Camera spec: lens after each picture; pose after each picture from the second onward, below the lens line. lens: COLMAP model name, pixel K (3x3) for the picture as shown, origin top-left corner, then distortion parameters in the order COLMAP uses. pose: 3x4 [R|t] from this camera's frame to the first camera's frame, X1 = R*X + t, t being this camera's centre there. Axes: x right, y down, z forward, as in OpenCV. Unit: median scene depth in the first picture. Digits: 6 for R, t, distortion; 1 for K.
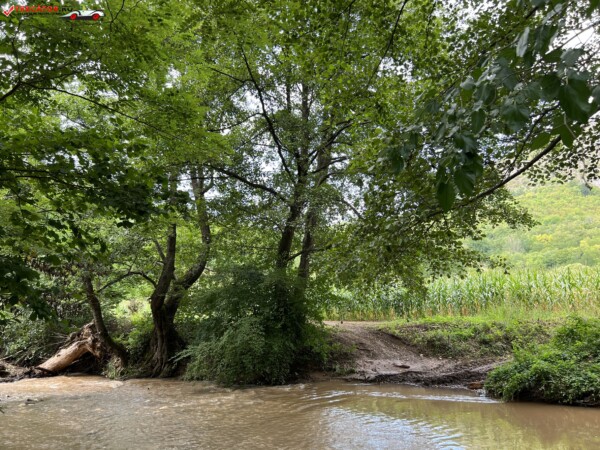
lens RADIAL K [[454.5, 0, 300.0], [0, 454.5, 225.0], [0, 0, 1]] dist [0.052653, -0.059661]
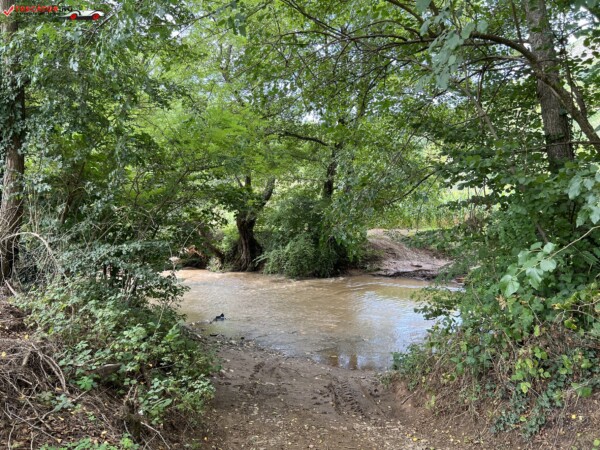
lens RADIAL K [[454.5, 0, 300.0], [0, 454.5, 225.0], [0, 0, 1]] dist [0.052653, -0.059661]
pose [[0.987834, -0.008202, -0.155293, 0.092655], [0.043017, 0.974053, 0.222192, -0.134339], [0.149442, -0.226170, 0.962556, -0.356533]]
